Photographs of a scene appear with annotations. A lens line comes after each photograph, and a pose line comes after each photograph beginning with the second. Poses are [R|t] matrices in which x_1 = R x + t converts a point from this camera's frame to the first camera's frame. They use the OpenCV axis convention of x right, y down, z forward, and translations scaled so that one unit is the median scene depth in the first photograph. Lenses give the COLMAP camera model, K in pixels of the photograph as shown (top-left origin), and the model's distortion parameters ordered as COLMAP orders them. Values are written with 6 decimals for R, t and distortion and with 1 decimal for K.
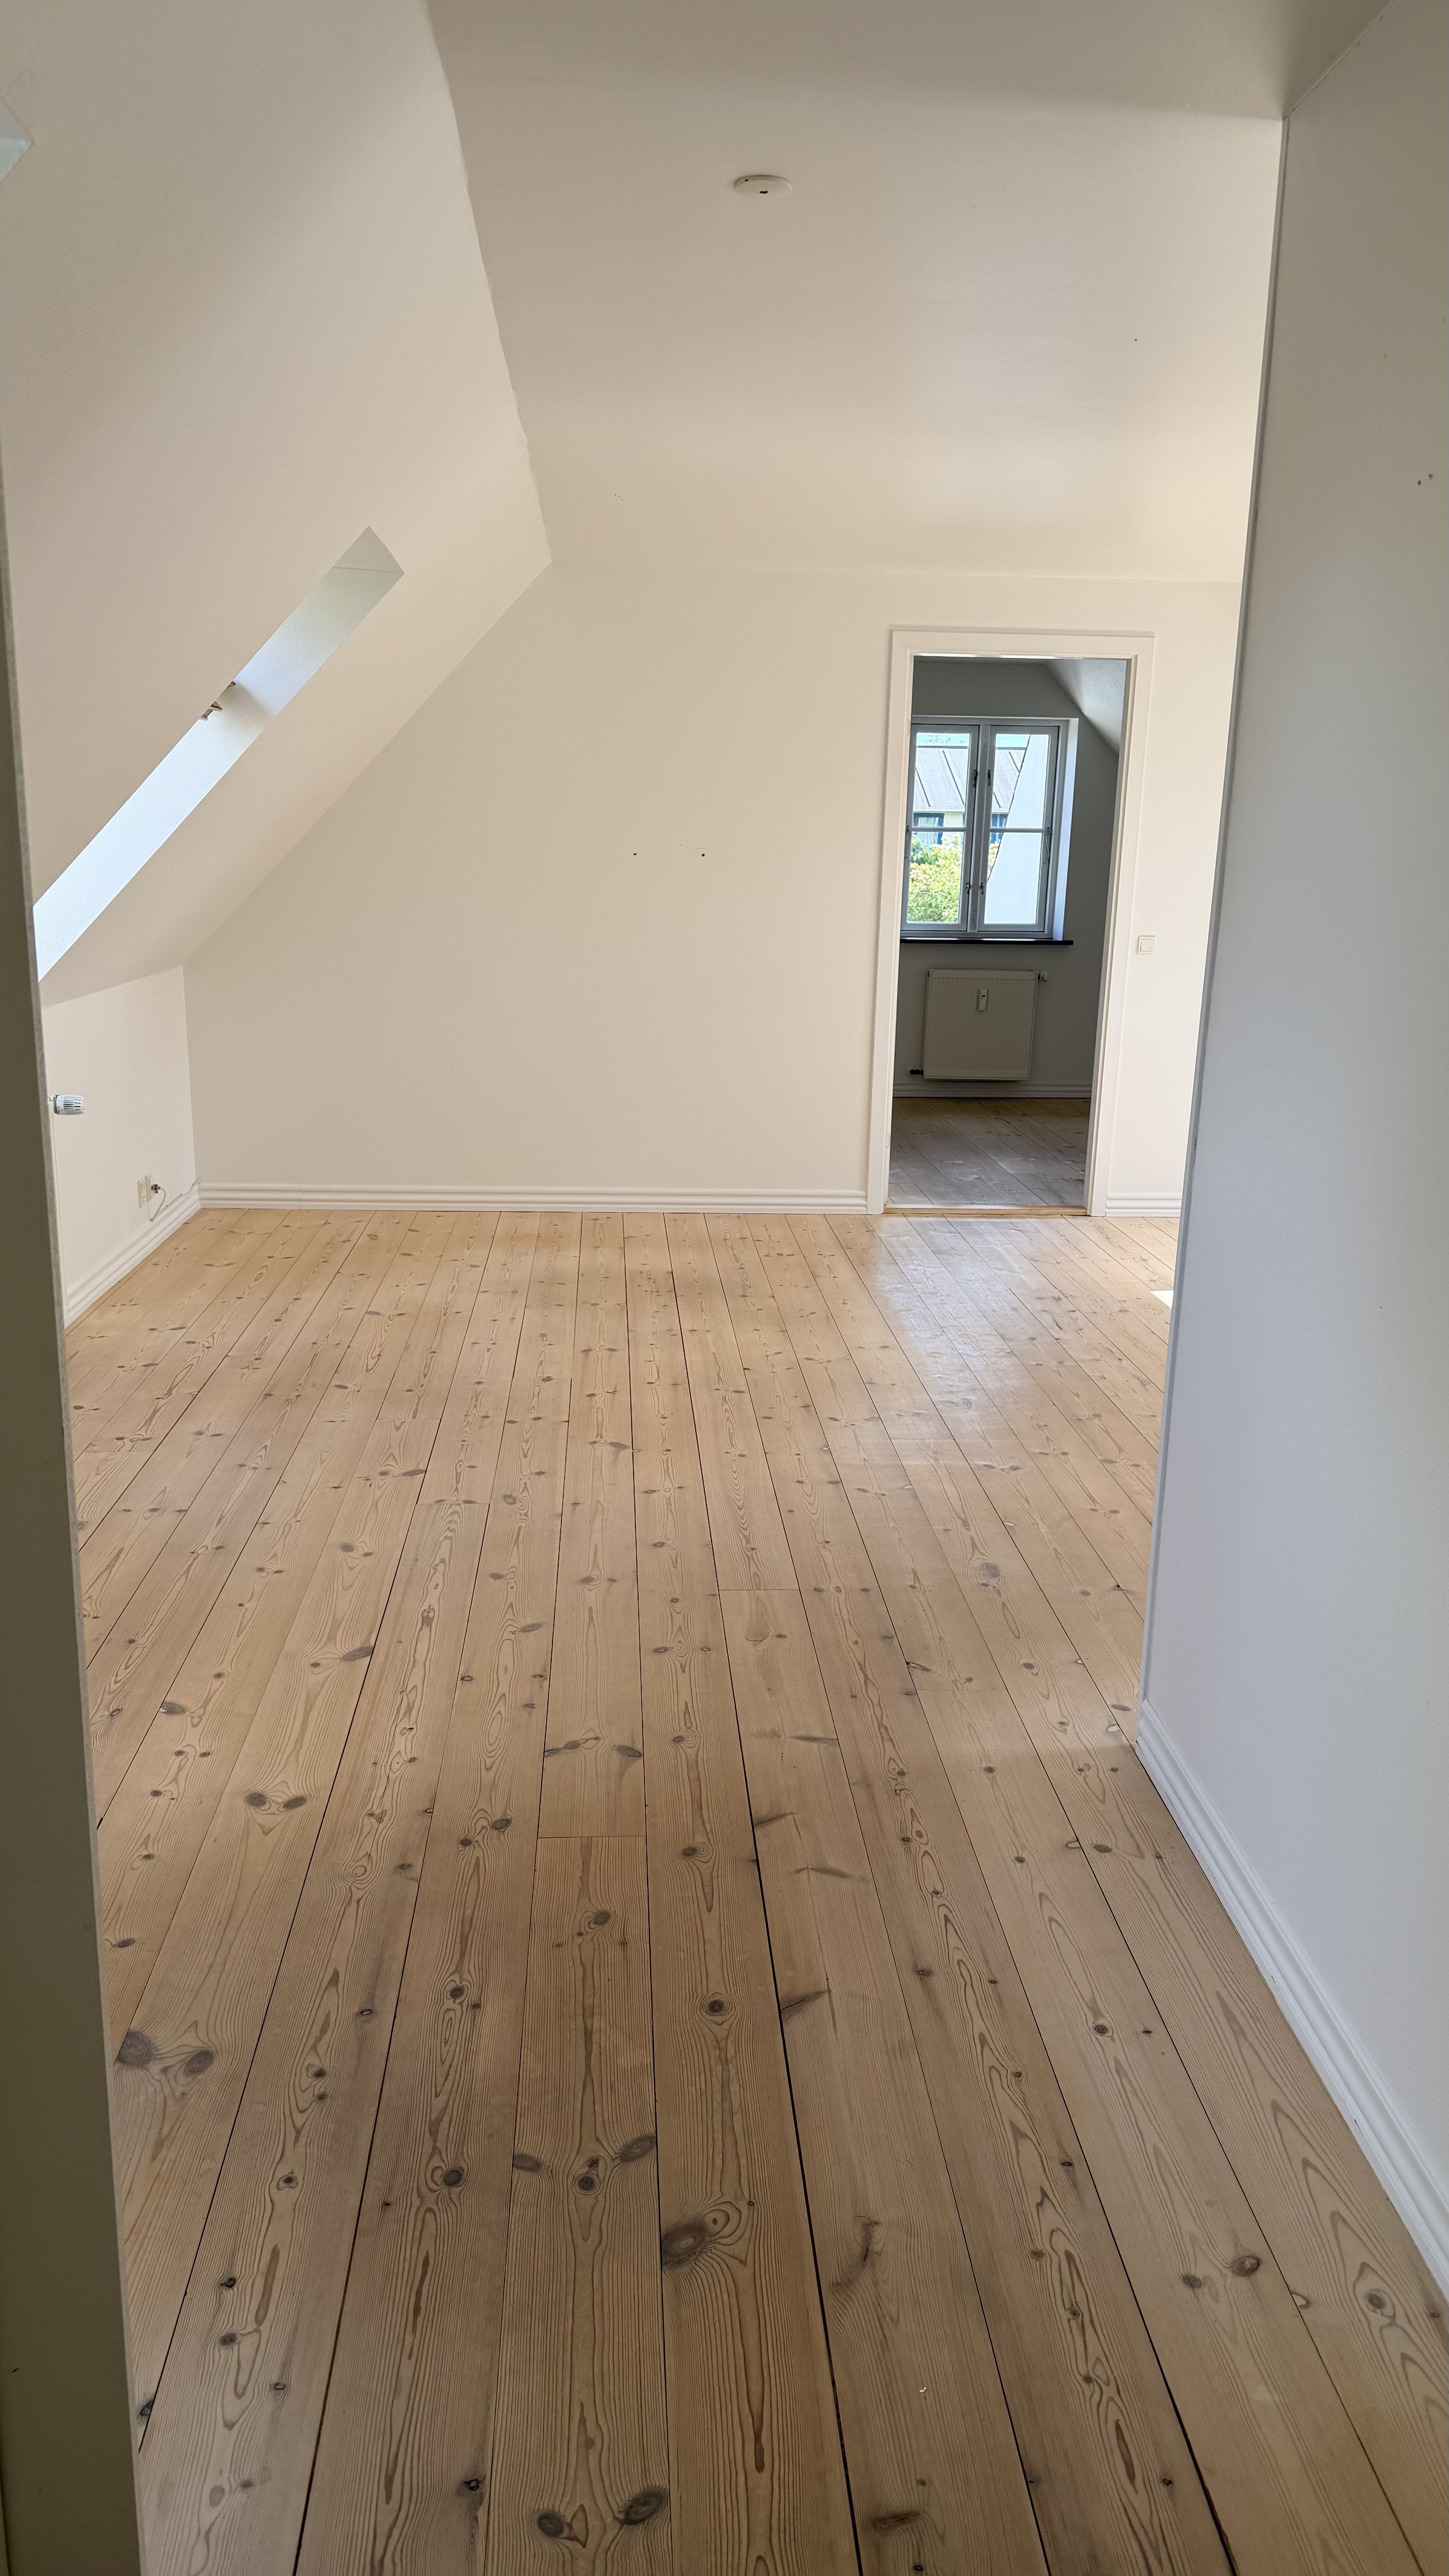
lens RADIAL K [[1805.7, 0, 724.5], [0, 1805.7, 1288.0], [0, 0, 1]] dist [0.188825, -0.404116]
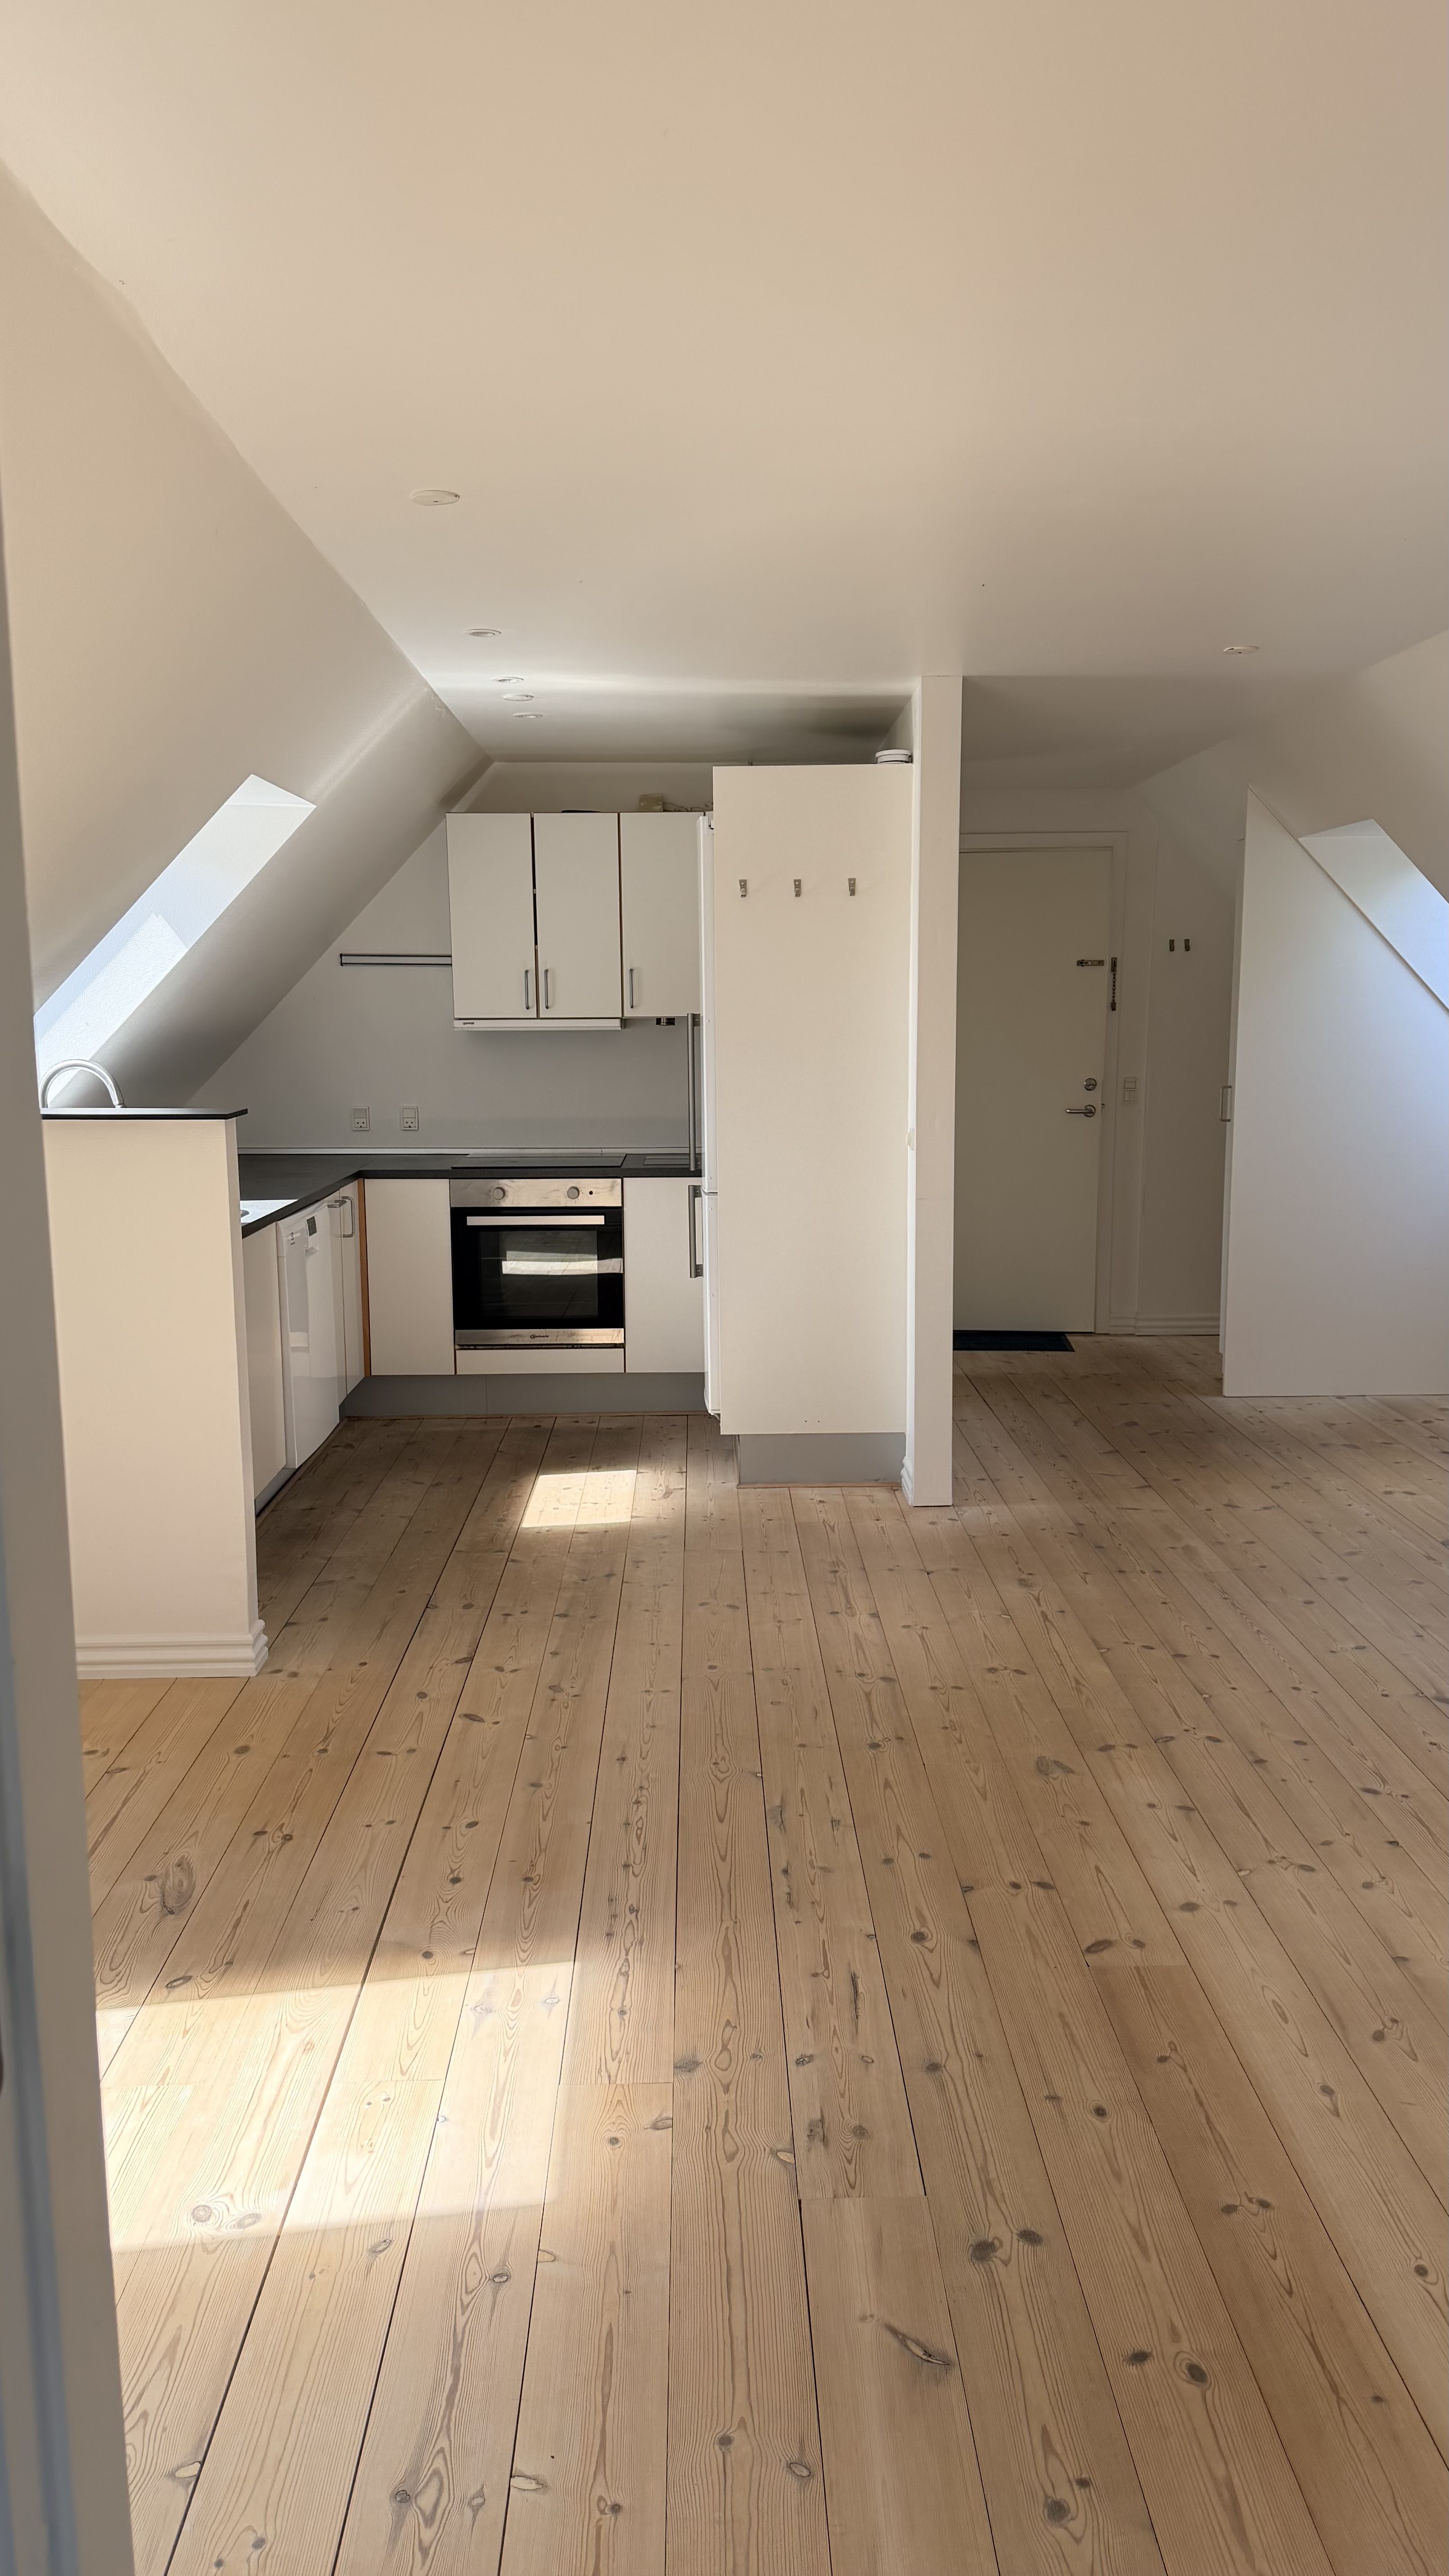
lens RADIAL K [[1805.7, 0, 724.5], [0, 1805.7, 1288.0], [0, 0, 1]] dist [0.188825, -0.404116]
pose [[-0.998884, -0.020910, 0.042355, 0.296449], [-0.002729, 0.920727, 0.390199, -0.512516], [-0.047156, 0.389648, -0.919756, 2.034361]]
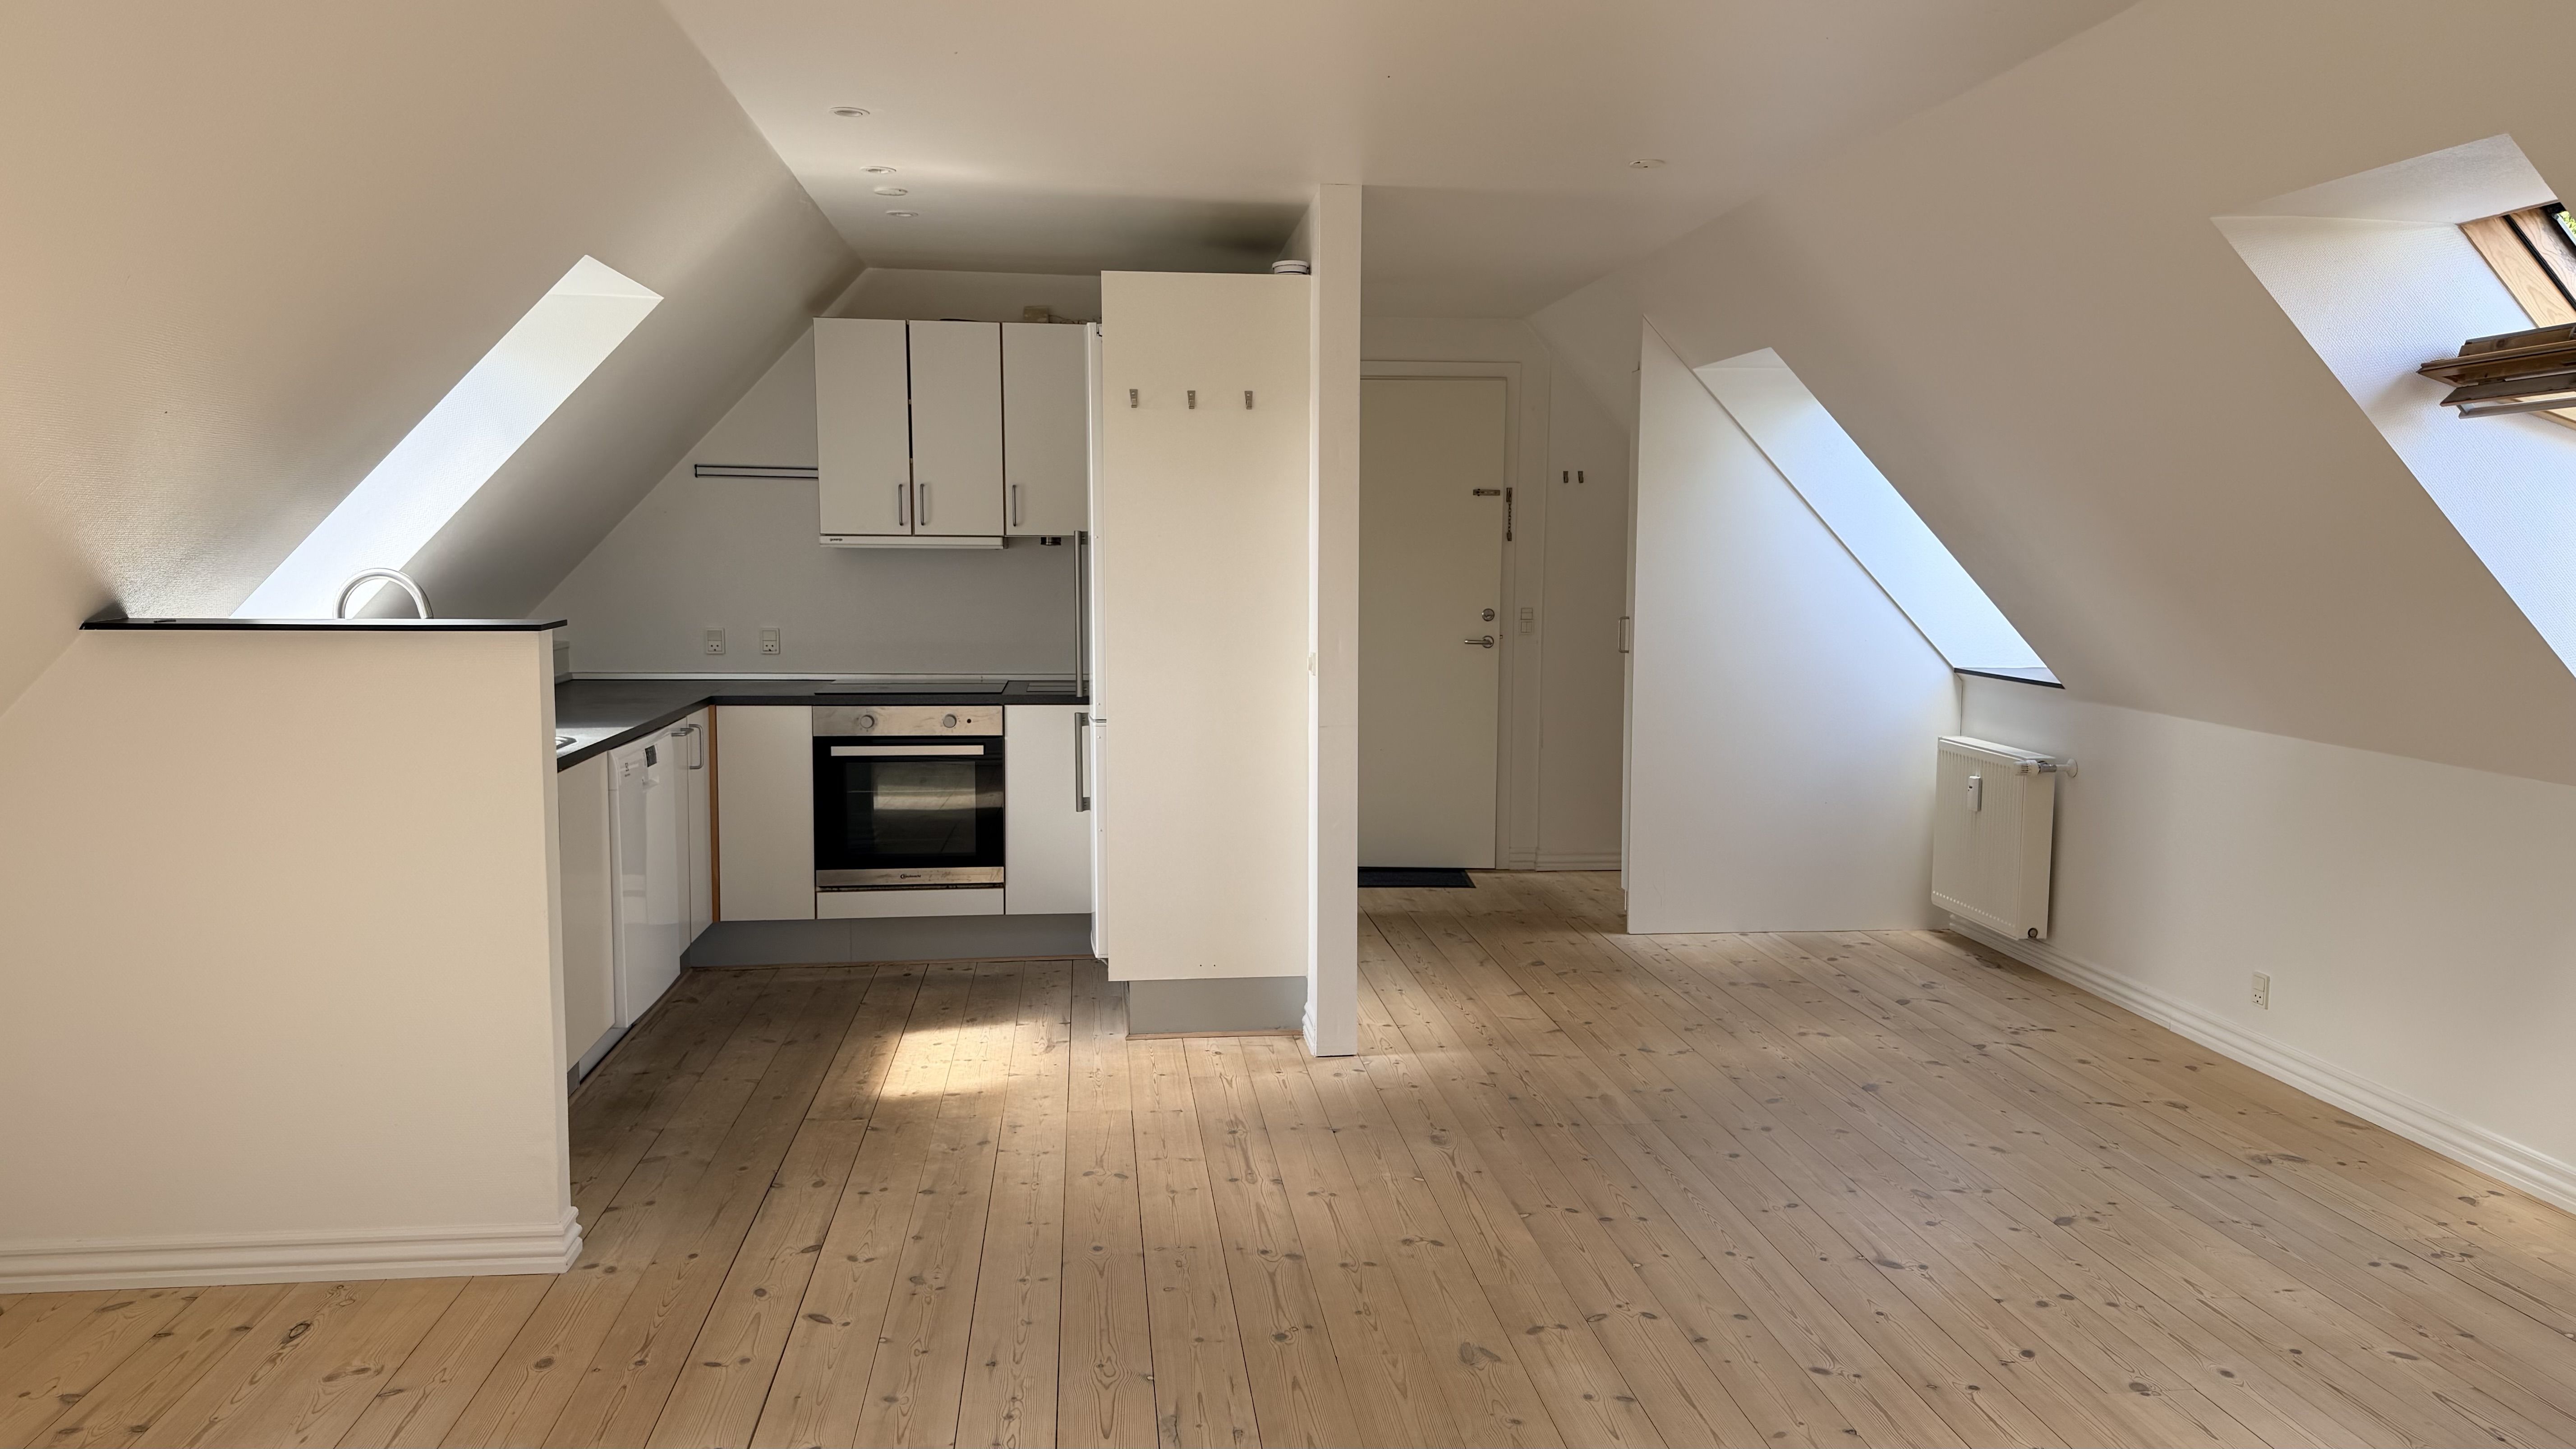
lens RADIAL K [[1805.7, 0, 1295.8], [0, 1805.7, 724.6], [0, 0, 1]] dist [0.188825, -0.404116]
pose [[-0.998125, -0.021166, -0.057427, 0.301562], [-0.039300, 0.940955, 0.336242, -0.473960], [0.046919, 0.337869, -0.940023, 1.950969]]
